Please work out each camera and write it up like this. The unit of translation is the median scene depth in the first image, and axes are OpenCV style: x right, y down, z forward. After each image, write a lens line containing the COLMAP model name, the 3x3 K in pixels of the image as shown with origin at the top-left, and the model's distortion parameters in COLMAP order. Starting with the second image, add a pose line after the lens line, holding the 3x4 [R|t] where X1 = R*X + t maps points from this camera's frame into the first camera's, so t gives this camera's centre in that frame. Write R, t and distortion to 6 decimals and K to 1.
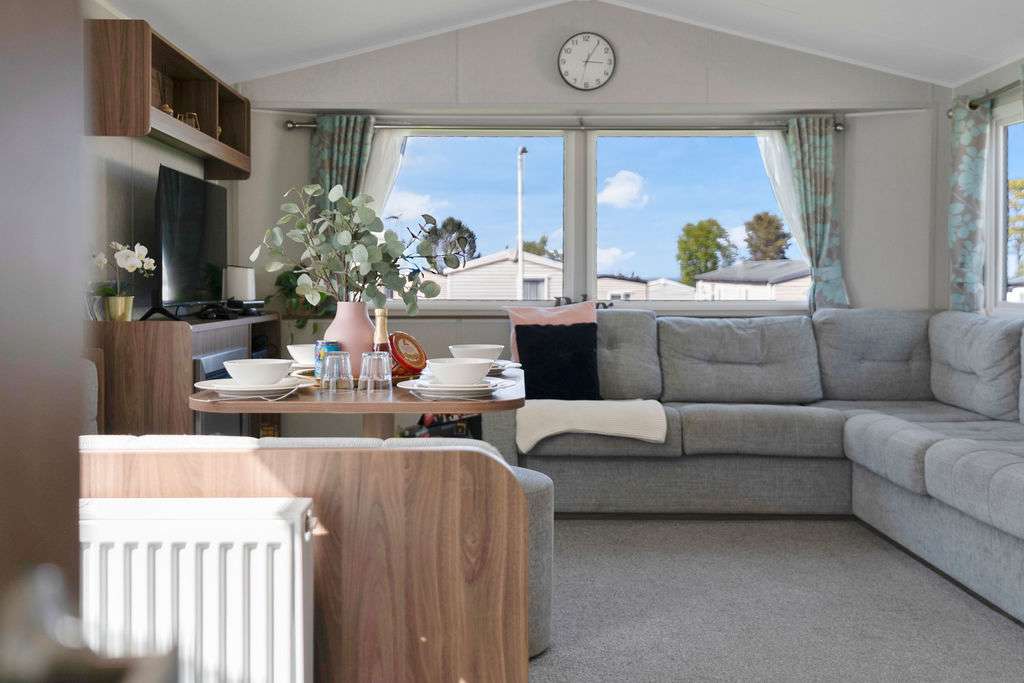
lens RADIAL K [[1035.1, 0, 510.9], [0, 1035.1, 300.6], [0, 0, 1]] dist [0.008941, 0.006212]
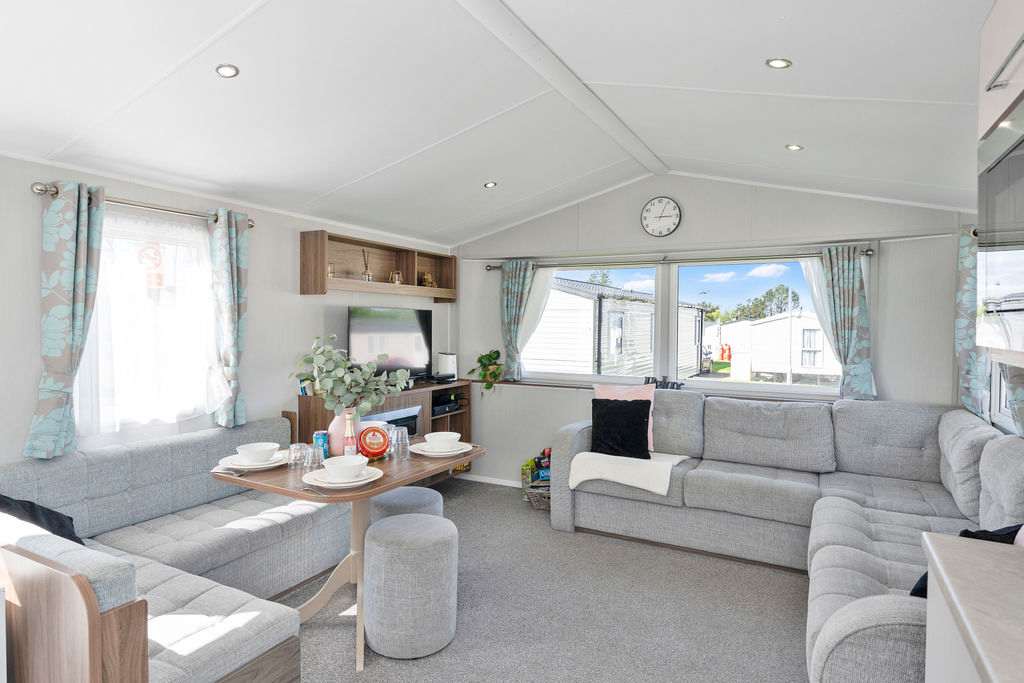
lens RADIAL K [[584.5, 0, 512.0], [0, 584.5, 341.5], [0, 0, 1]] dist [-0.000804, 0.000914]
pose [[0.875196, 0.022594, -0.483240, 0.289536], [-0.015027, 0.999696, 0.019527, -0.069309], [0.483535, -0.009828, 0.875270, 0.182602]]
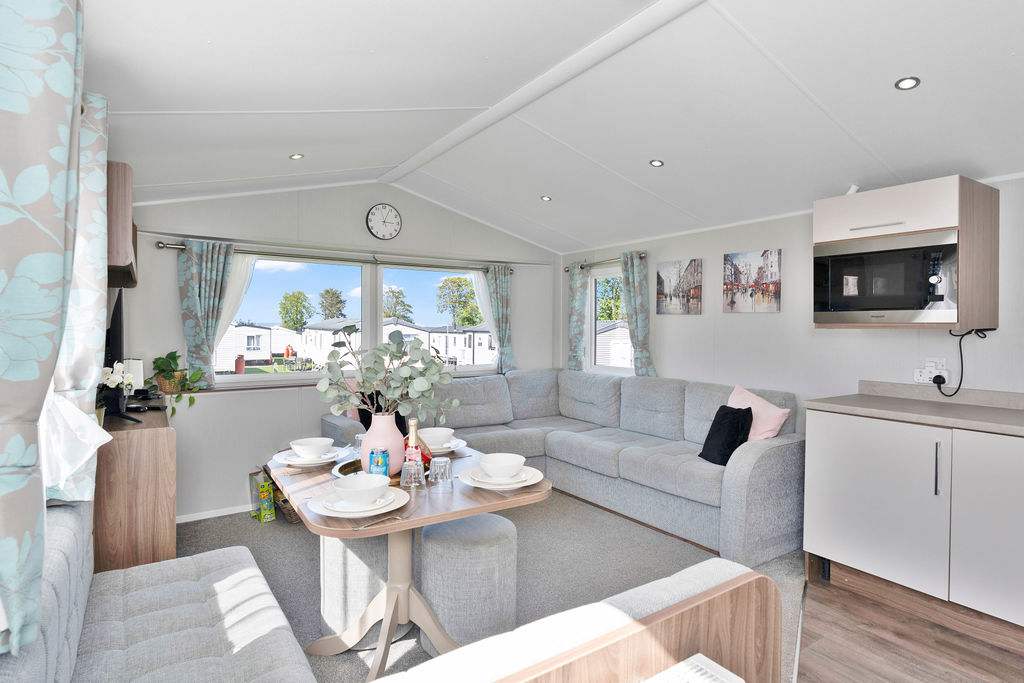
lens RADIAL K [[544.5, 0, 512.0], [0, 544.5, 341.5], [0, 0, 1]] dist [0.000118, 0.000043]
pose [[0.834399, -0.011610, 0.551039, -0.227989], [0.003779, 0.999875, 0.015344, -0.057763], [-0.551148, -0.010721, 0.834339, 0.186435]]
